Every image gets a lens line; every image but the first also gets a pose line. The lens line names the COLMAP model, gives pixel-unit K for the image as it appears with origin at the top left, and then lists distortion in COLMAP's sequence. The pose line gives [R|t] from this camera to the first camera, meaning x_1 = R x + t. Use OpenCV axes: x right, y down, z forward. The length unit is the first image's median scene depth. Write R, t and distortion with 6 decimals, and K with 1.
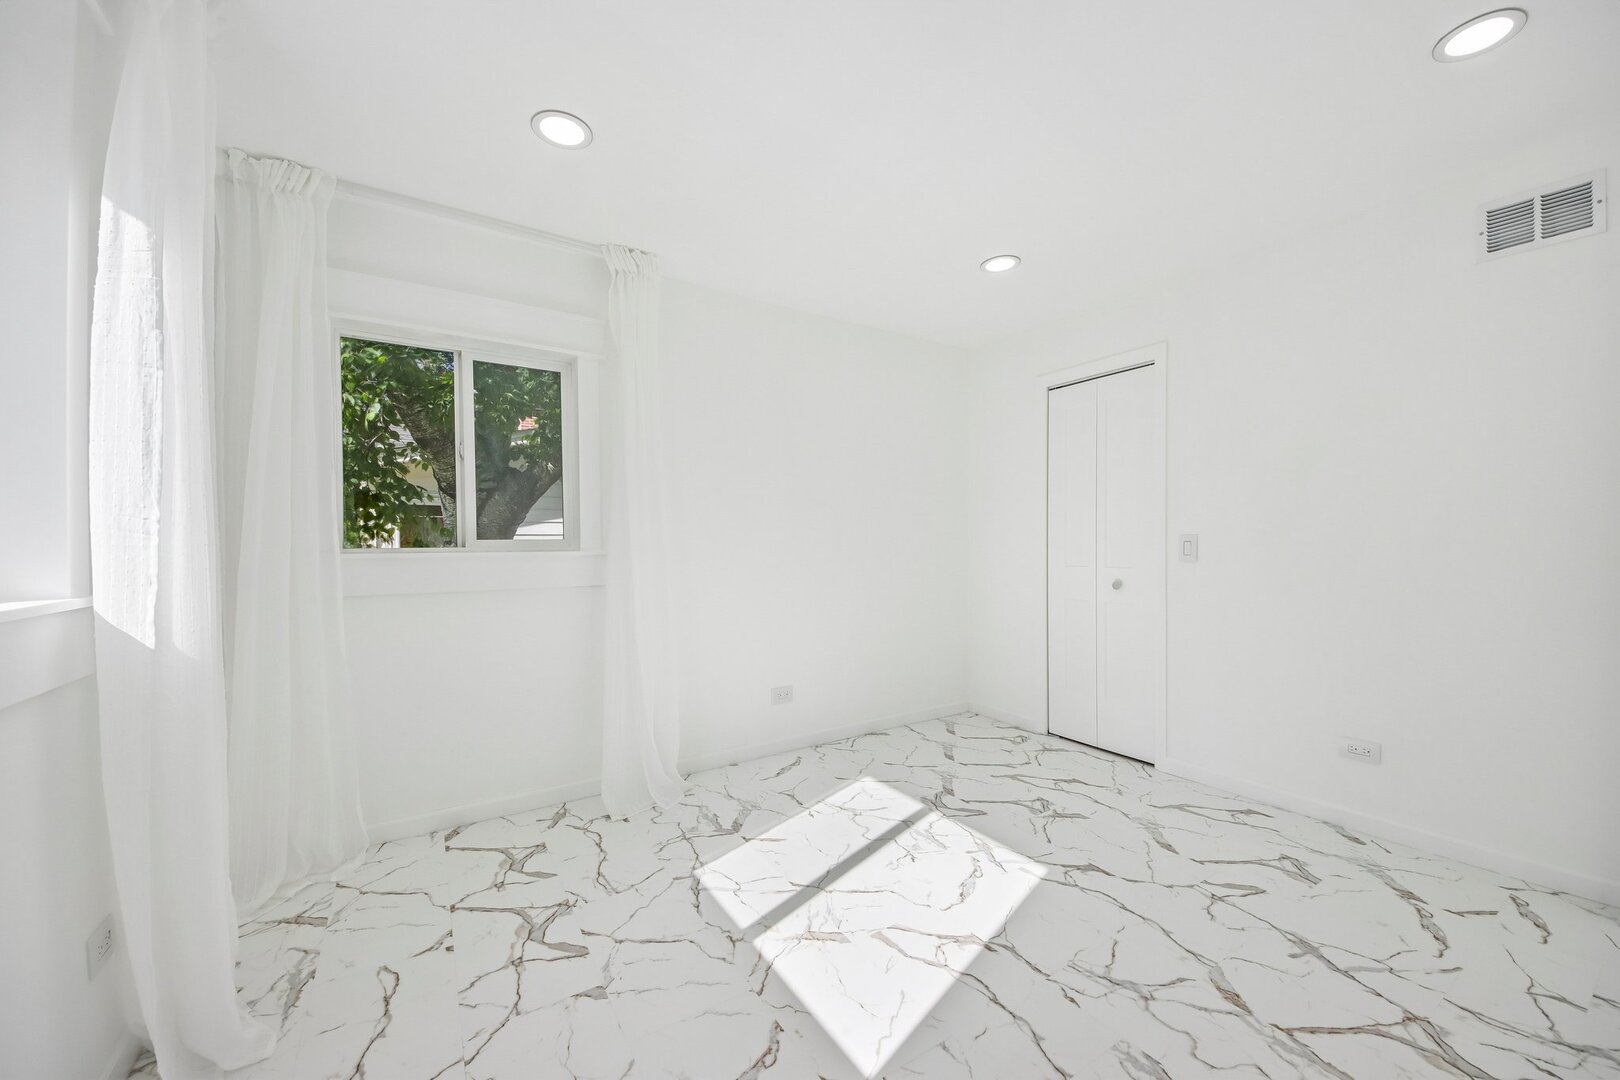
lens RADIAL K [[605.5, 0, 819.7], [0, 605.5, 534.0], [0, 0, 1]] dist [0.008773, -0.004845]
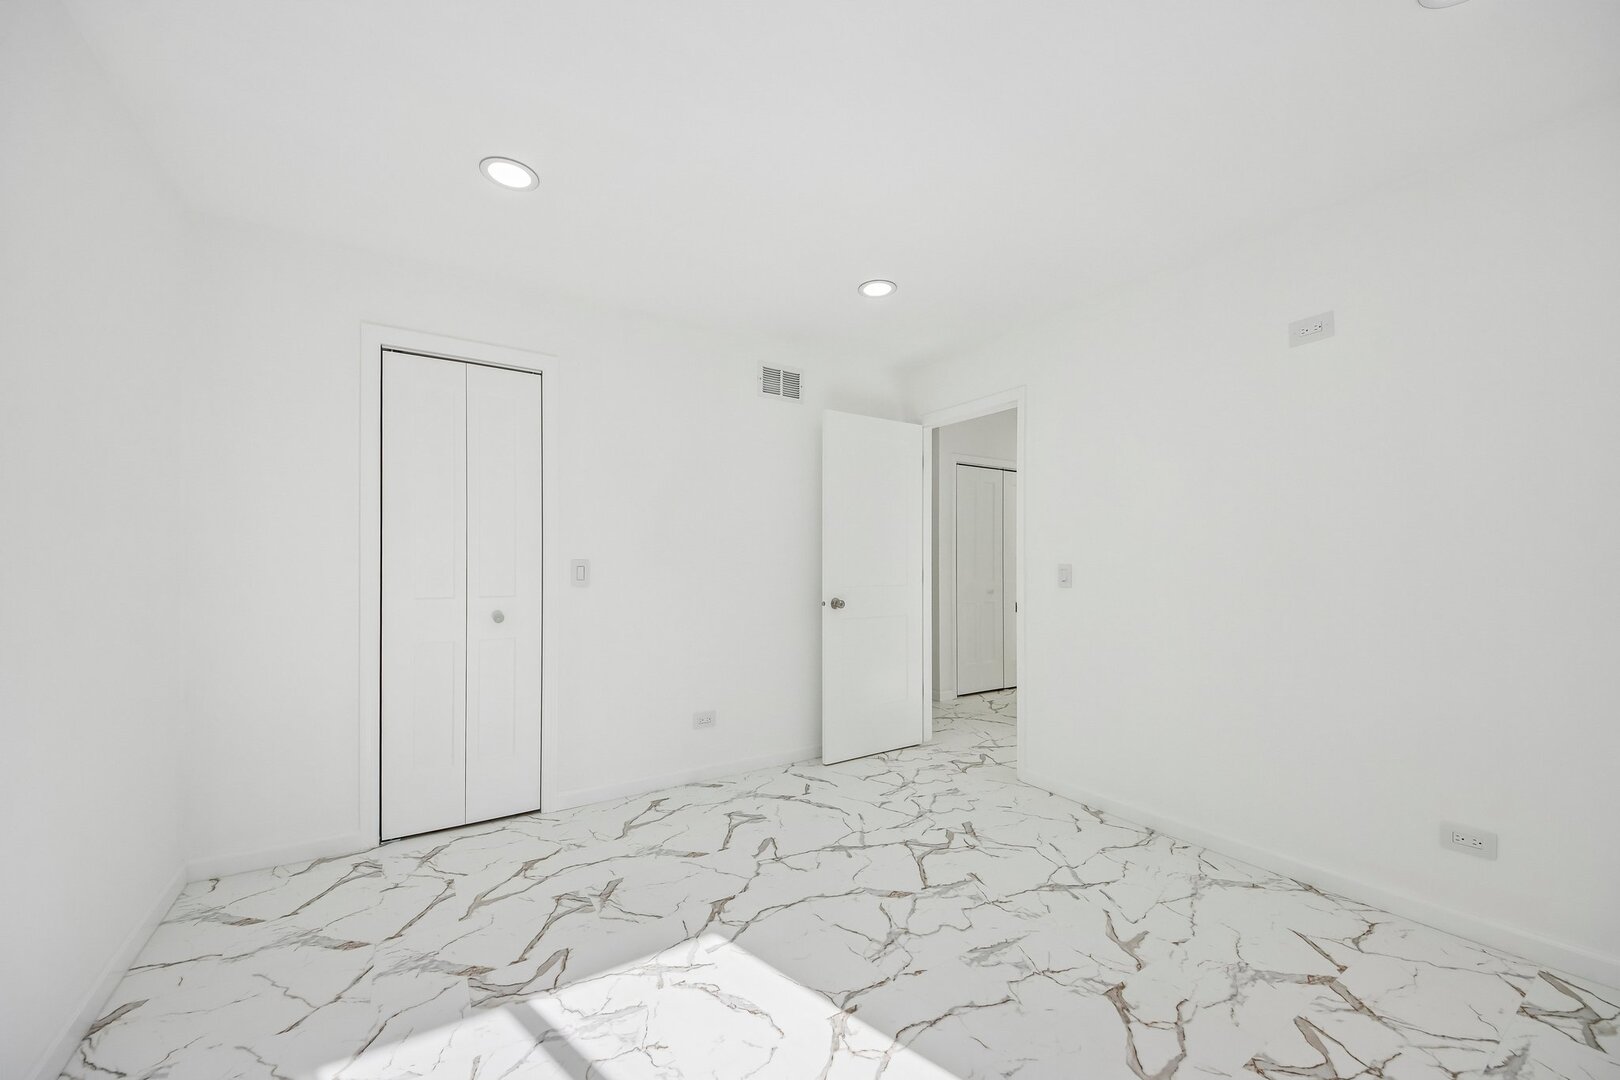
lens RADIAL K [[605.5, 0, 798.6], [0, 605.5, 546.6], [0, 0, 1]] dist [0.008773, -0.004845]
pose [[0.030795, 0.032430, 0.998999, -0.474035], [-0.013093, 0.999401, -0.032040, 0.008590], [-0.999440, -0.012093, 0.031202, 0.758138]]
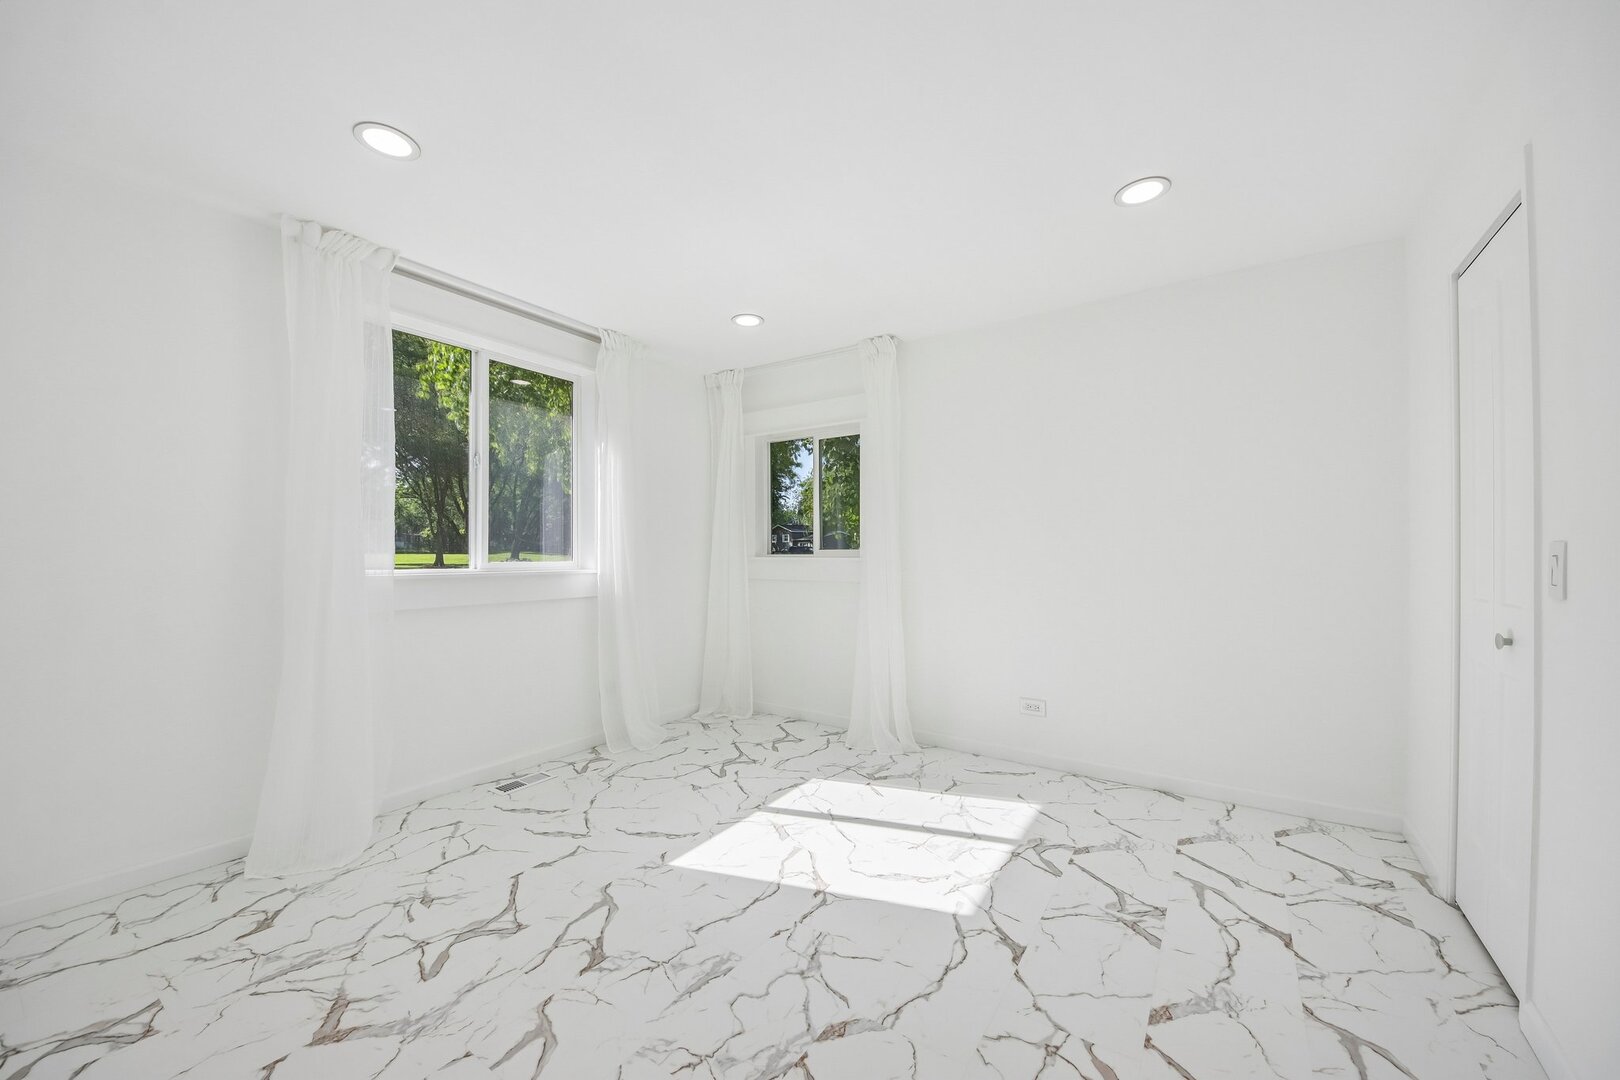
lens RADIAL K [[605.5, 0, 811.4], [0, 605.5, 551.1], [0, 0, 1]] dist [0.008773, -0.004845]
pose [[0.388520, 0.000578, -0.921440, 0.981168], [0.009022, 0.999949, 0.004432, 0.002181], [0.921396, -0.010035, 0.388495, 0.381586]]
